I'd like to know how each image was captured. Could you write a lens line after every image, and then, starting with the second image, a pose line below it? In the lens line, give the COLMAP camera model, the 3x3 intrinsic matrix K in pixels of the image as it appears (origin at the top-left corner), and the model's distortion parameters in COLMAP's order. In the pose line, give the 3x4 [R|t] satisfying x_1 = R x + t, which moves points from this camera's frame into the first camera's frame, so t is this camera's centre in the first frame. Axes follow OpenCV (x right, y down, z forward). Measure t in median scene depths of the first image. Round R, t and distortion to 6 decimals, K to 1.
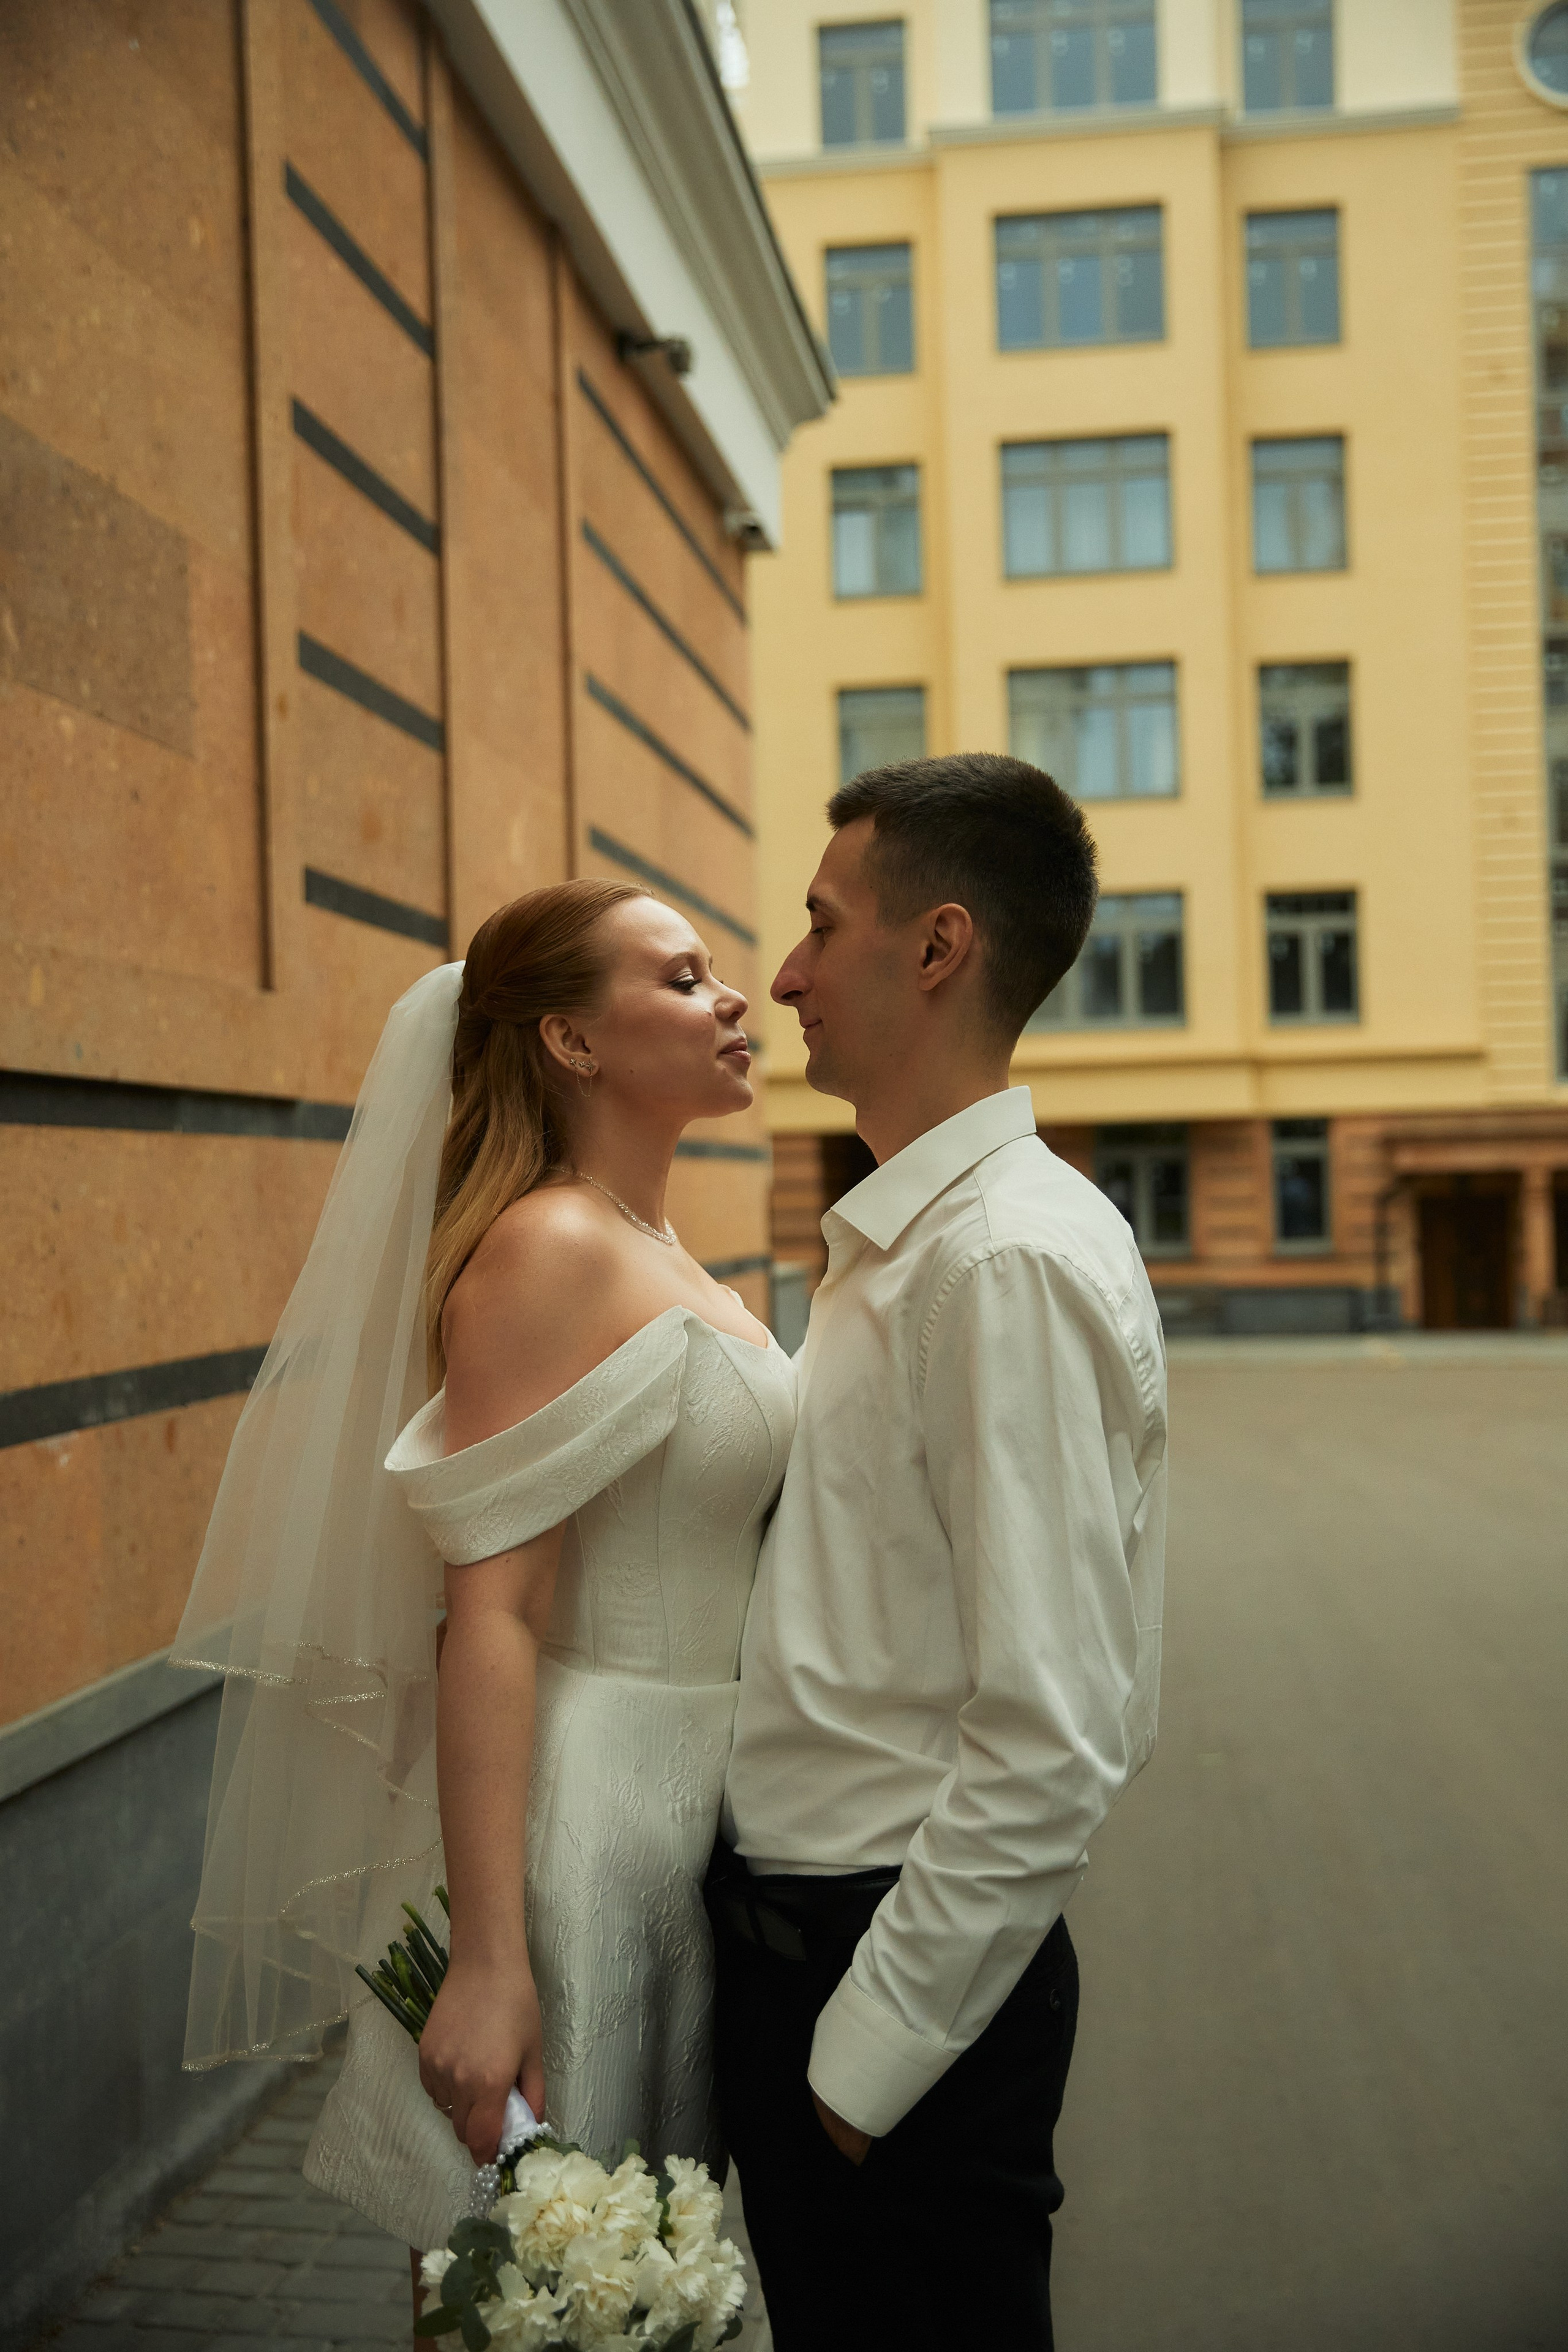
lens RADIAL K [[2751.9, 0, 771.0], [0, 2751.9, 1182.7], [0, 0, 1]] dist [-0.049118, 0.000000]
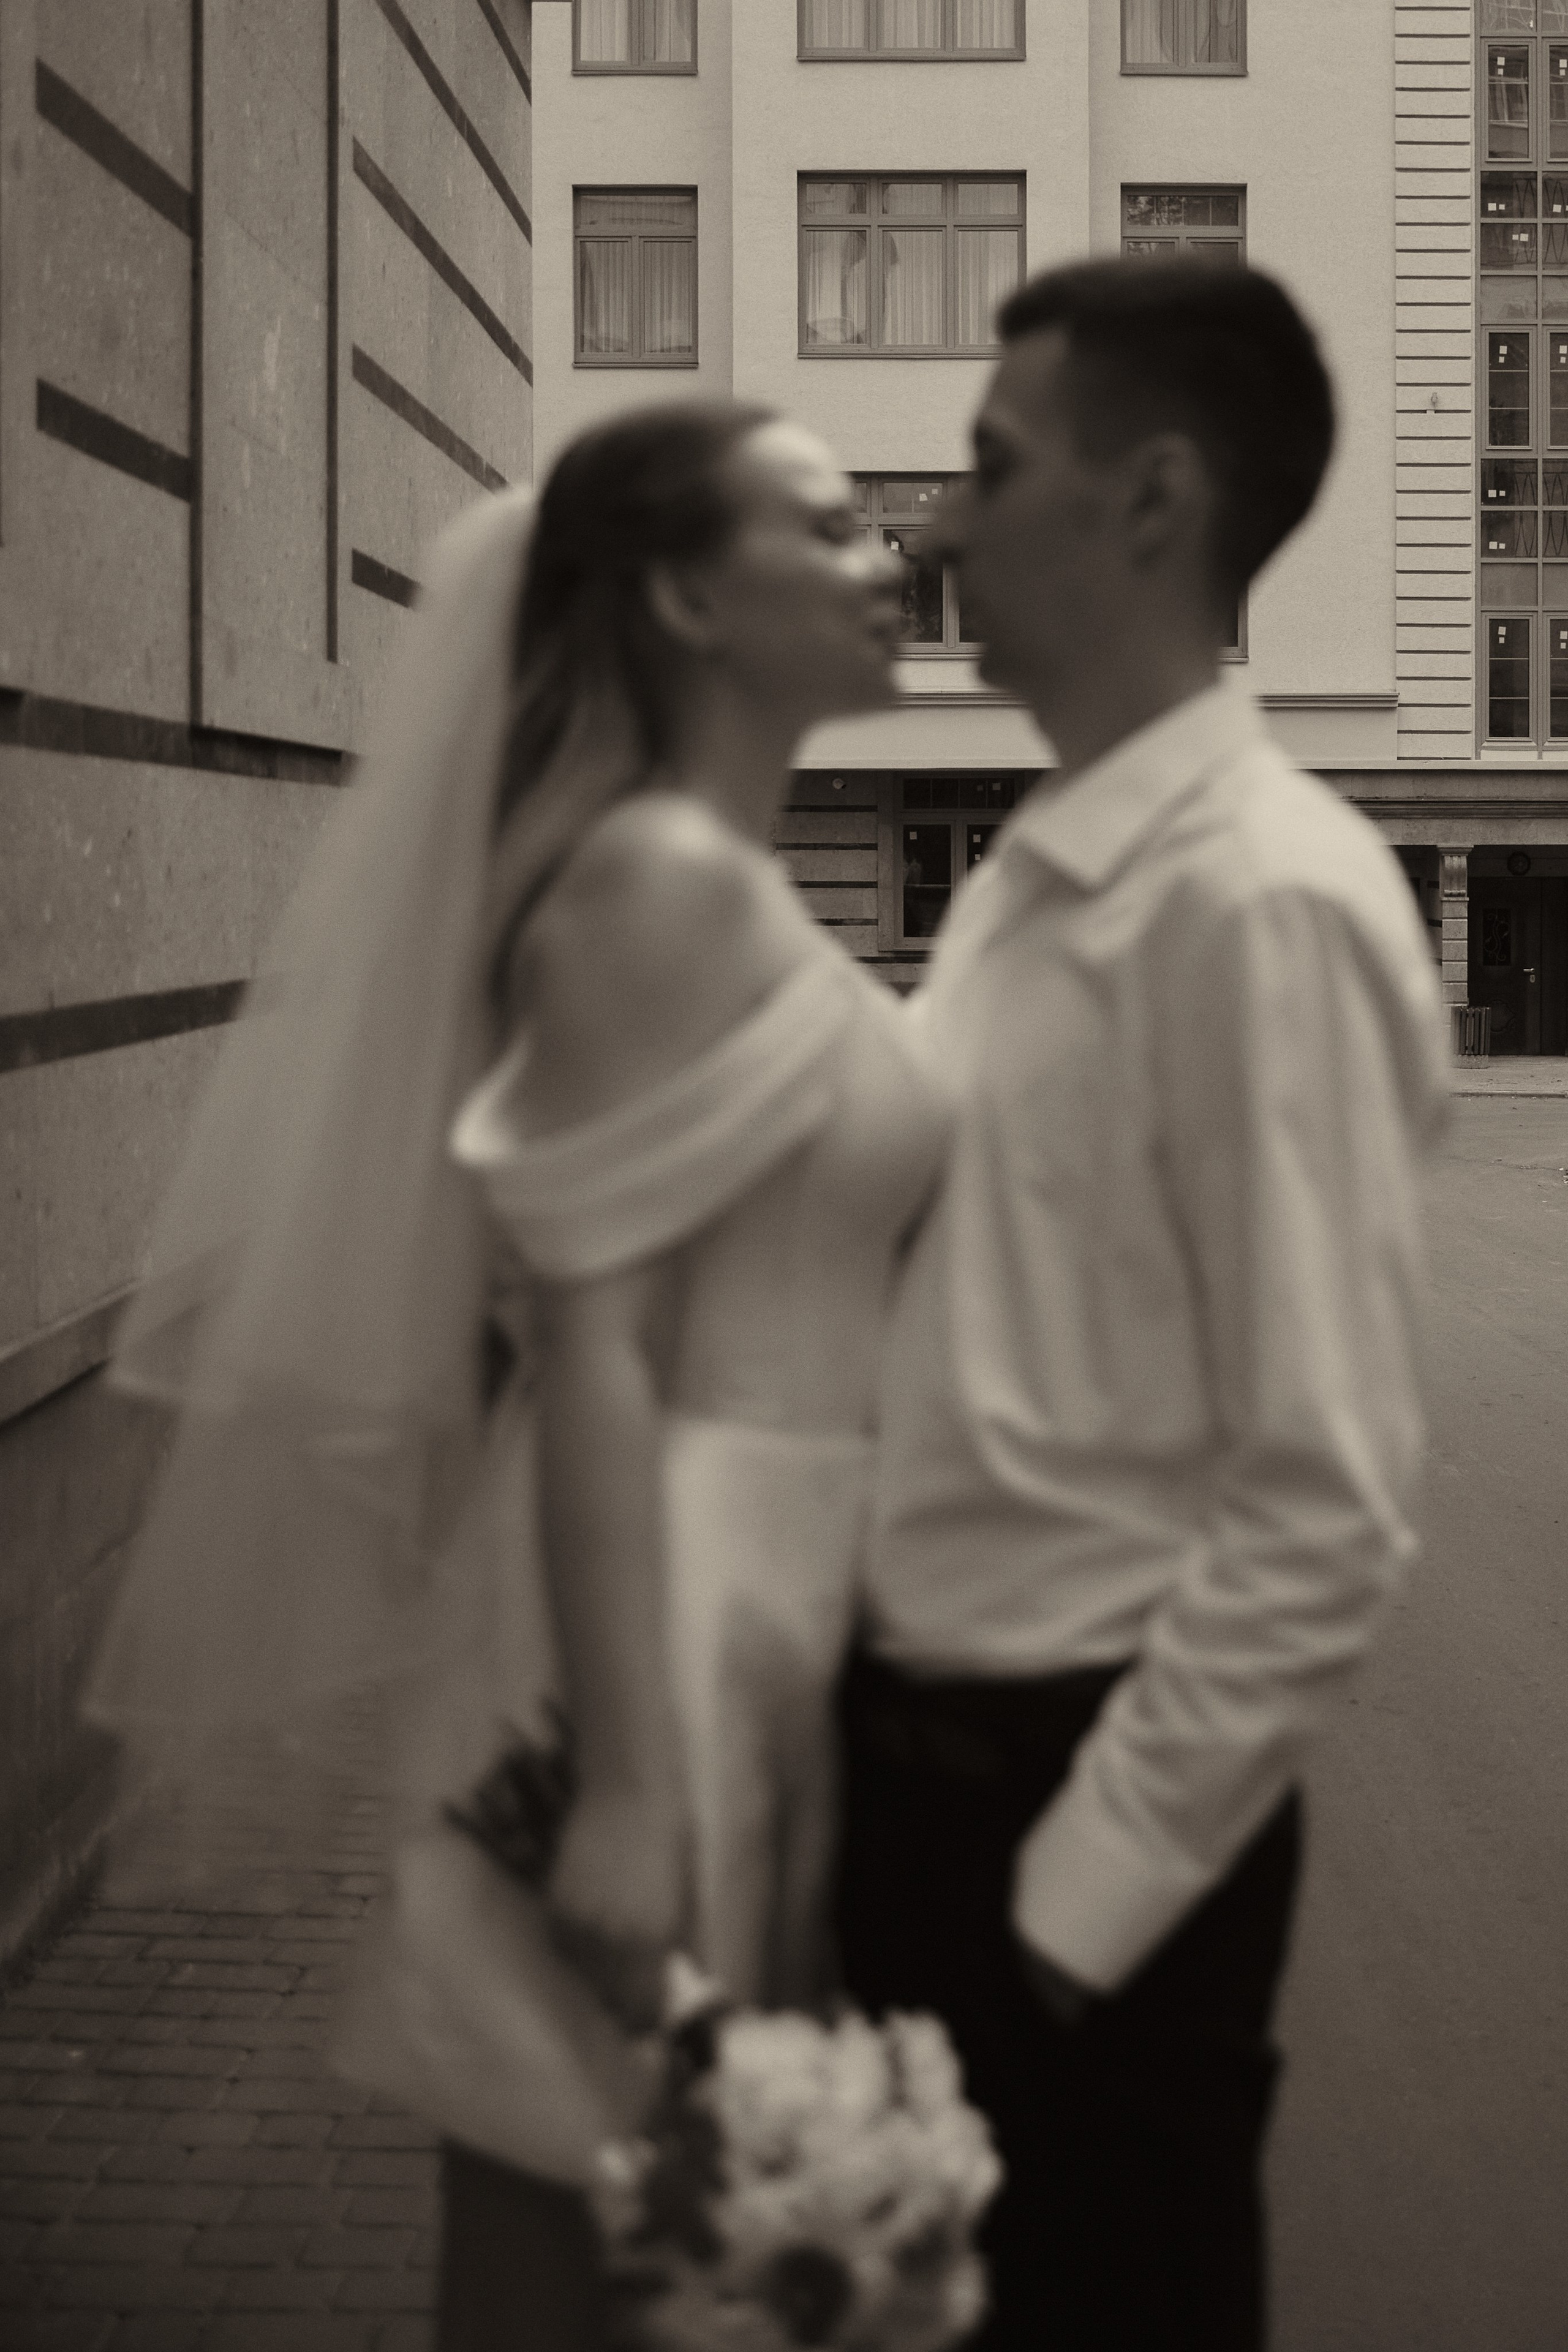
lens RADIAL K [[3619.8, 0, 782.5], [0, 3619.8, 1167.4], [0, 0, 1]] dist [-0.088595, 0.000000]
pose [[0.986879, 0.013543, 0.160892, -0.210024], [-0.026361, 0.996620, 0.077806, 0.026468], [-0.159295, -0.081026, 0.983900, -0.001348]]
